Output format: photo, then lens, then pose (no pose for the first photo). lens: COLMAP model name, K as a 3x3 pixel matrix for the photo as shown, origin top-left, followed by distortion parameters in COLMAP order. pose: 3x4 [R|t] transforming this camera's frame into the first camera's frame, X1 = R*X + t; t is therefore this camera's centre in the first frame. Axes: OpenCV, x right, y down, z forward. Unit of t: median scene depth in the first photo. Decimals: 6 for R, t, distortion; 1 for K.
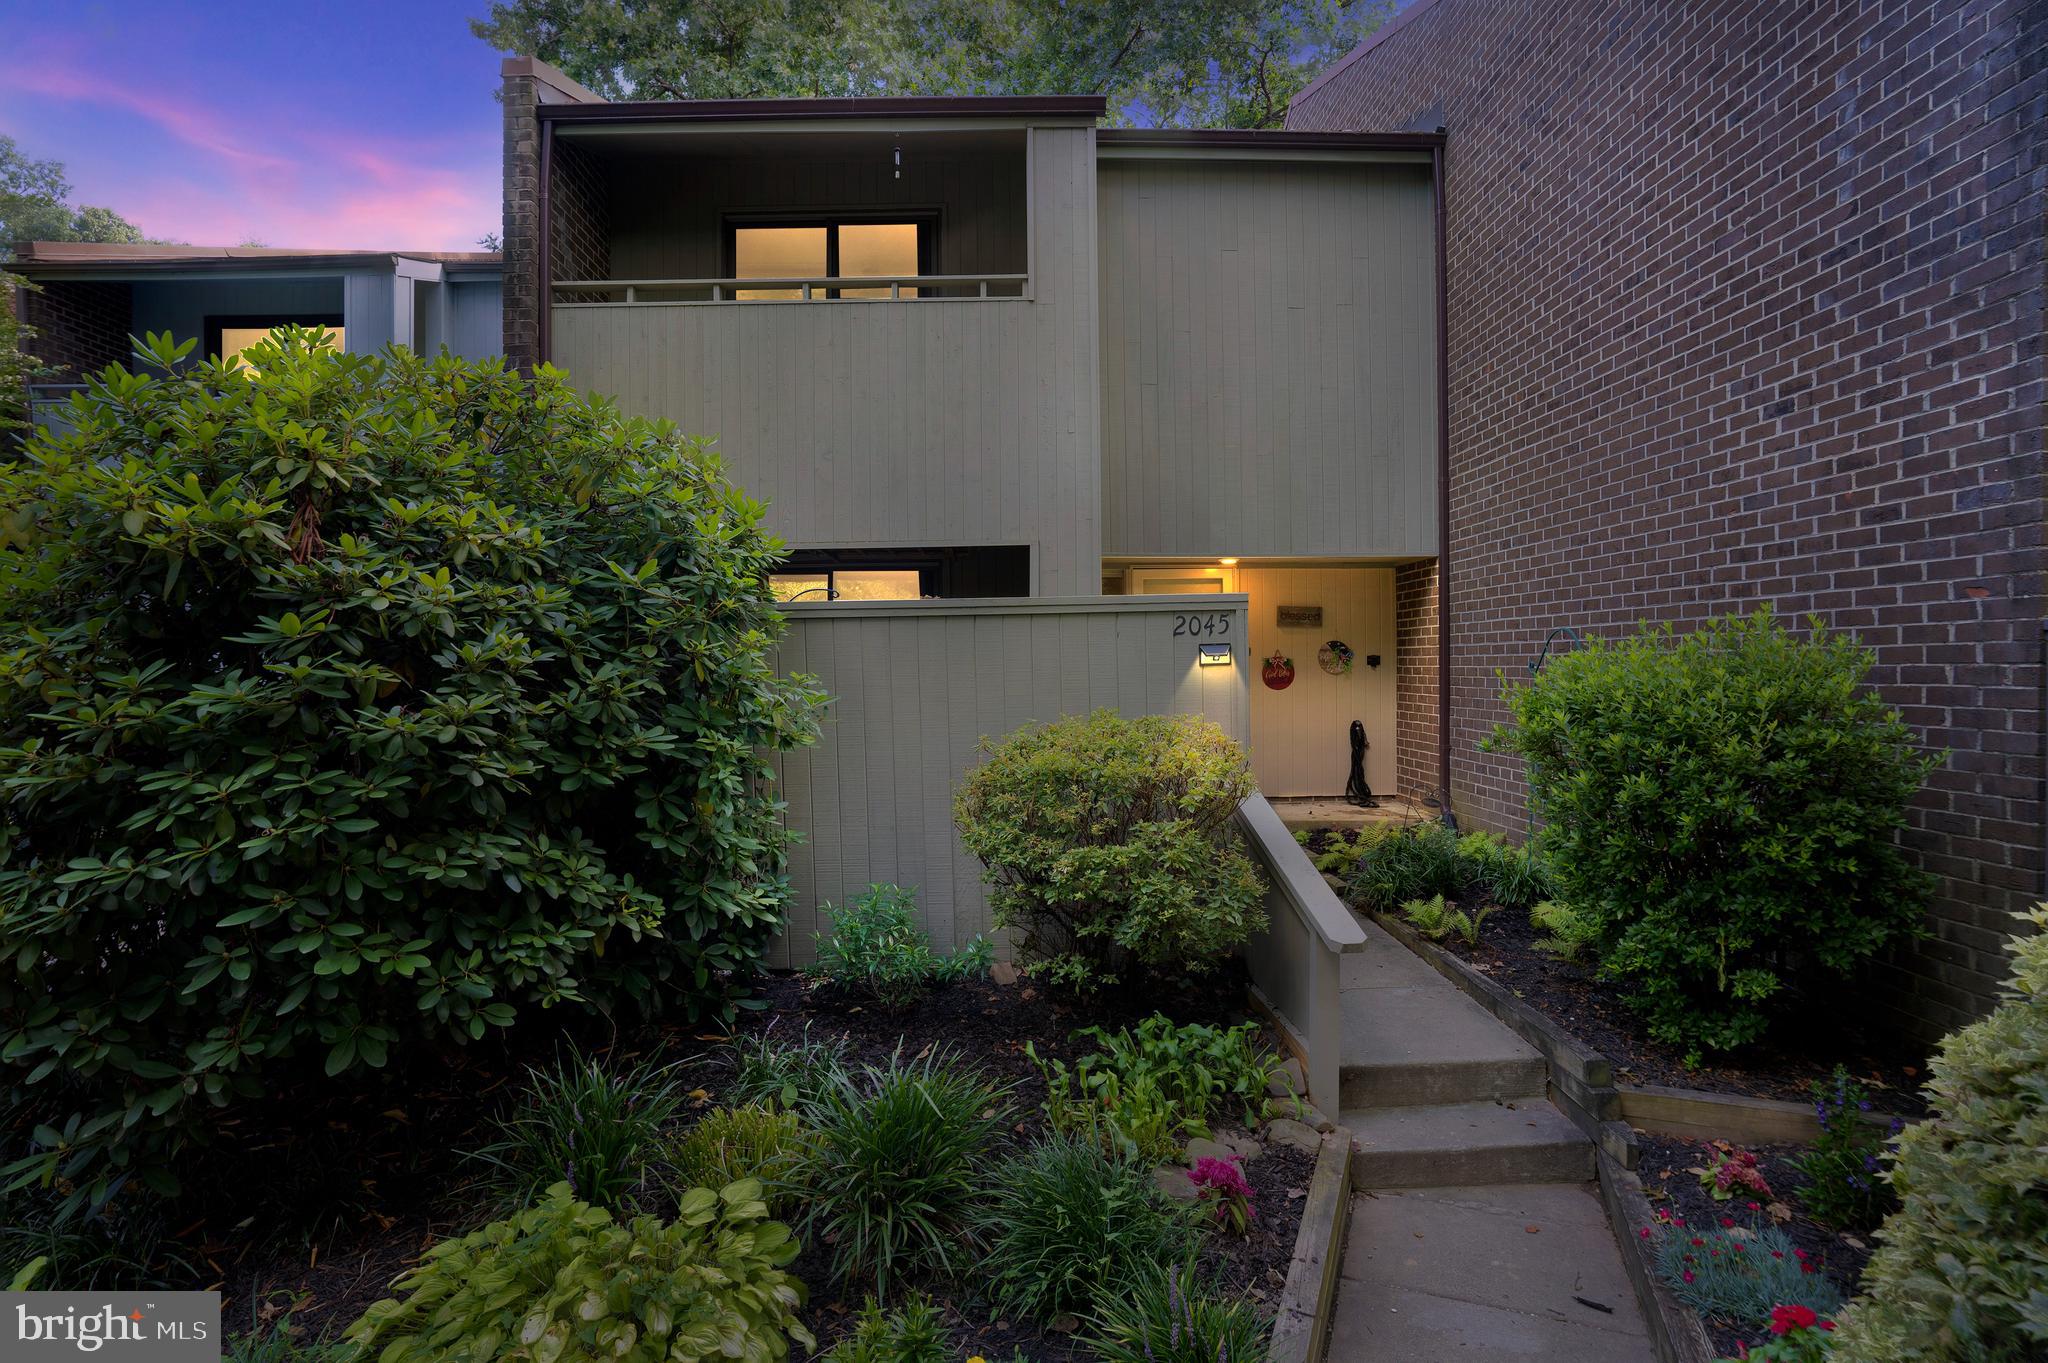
lens RADIAL K [[1025.3, 0, 1013.6], [0, 1025.3, 686.5], [0, 0, 1]] dist [-0.038101, 0.012437]
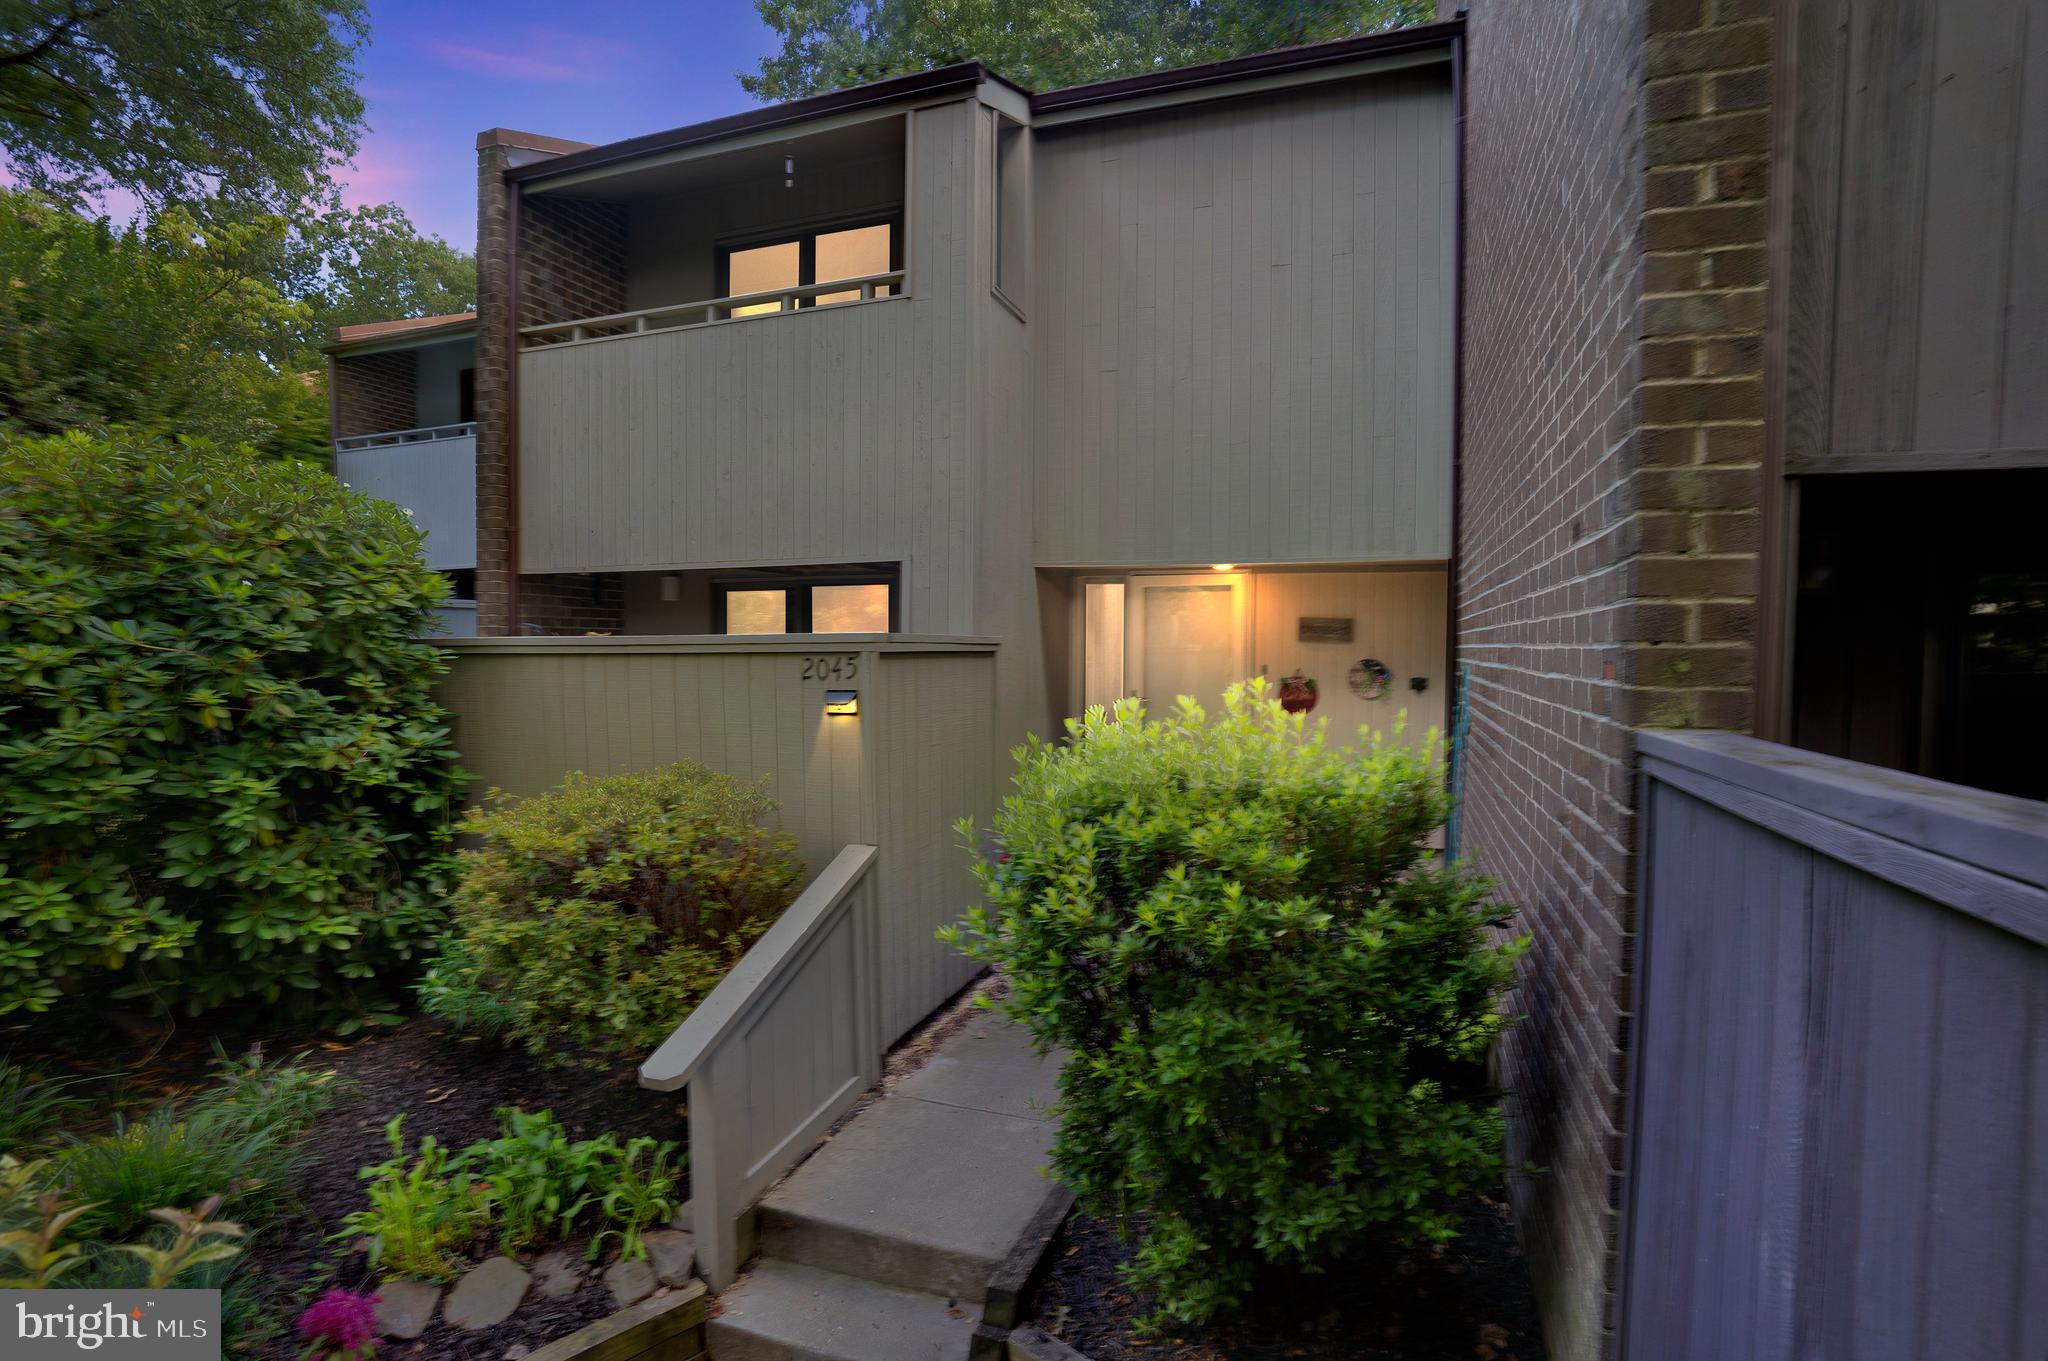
lens RADIAL K [[1009.4, 0, 1015.4], [0, 1009.4, 683.6], [0, 0, 1]] dist [-0.027750, 0.000003]
pose [[0.931783, 0.027408, -0.361979, 0.685991], [-0.020782, 0.999538, 0.022187, -0.073652], [0.362420, -0.013151, 0.931922, 0.265349]]
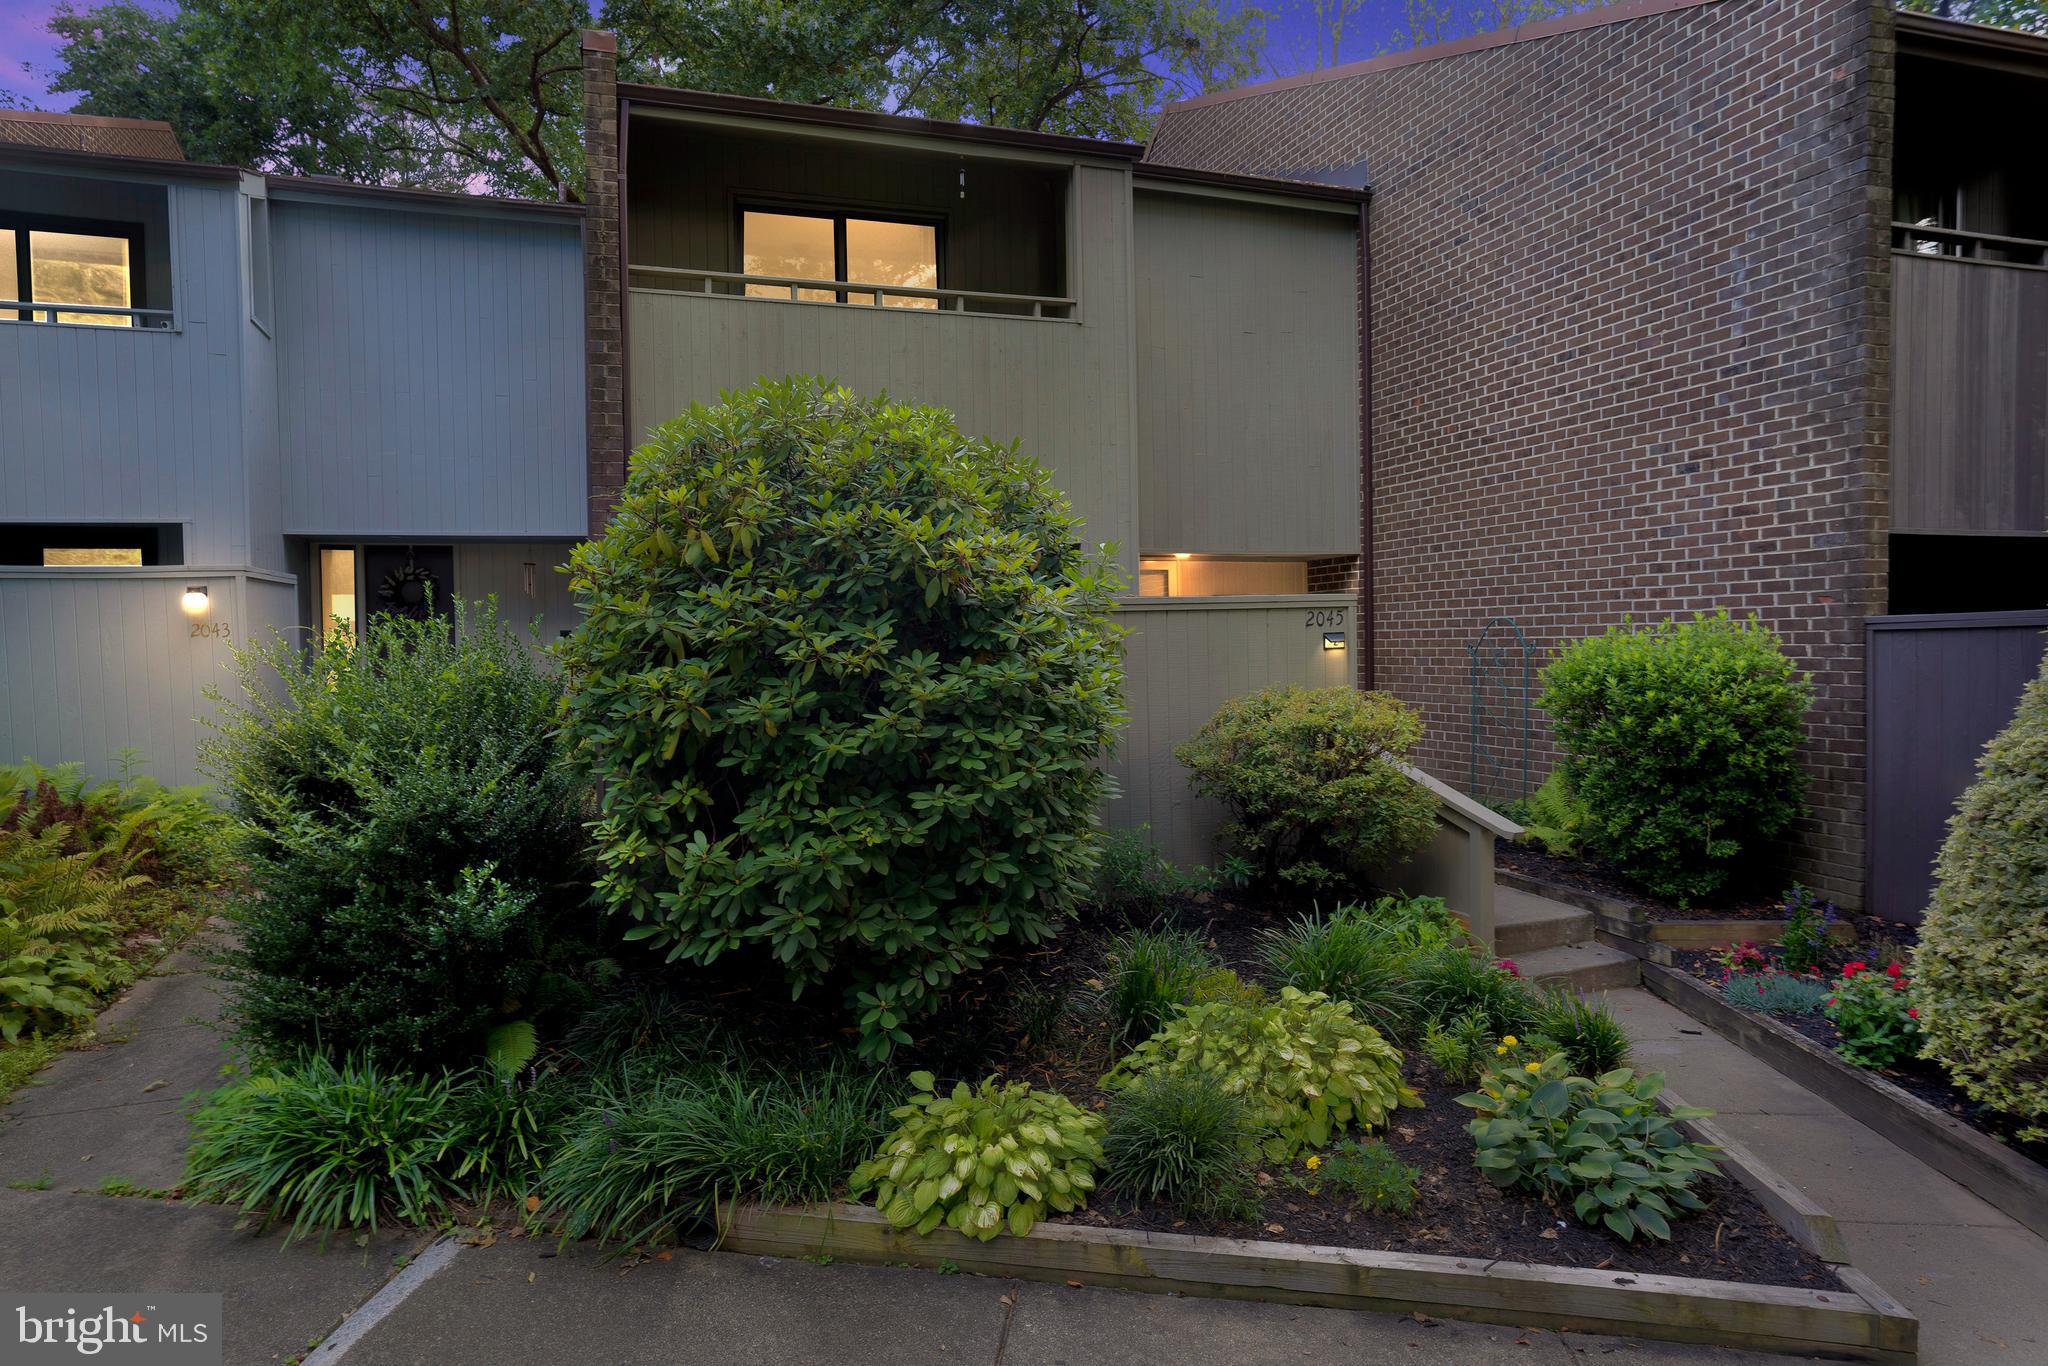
lens RADIAL K [[1211.7, 0, 1012.6], [0, 1211.7, 681.5], [0, 0, 1]] dist [-0.002487, -0.009775]
pose [[0.951359, -0.016279, 0.307655, -0.709328], [0.014744, 0.999865, 0.007313, 0.003503], [-0.307733, -0.002421, 0.951470, -0.360109]]
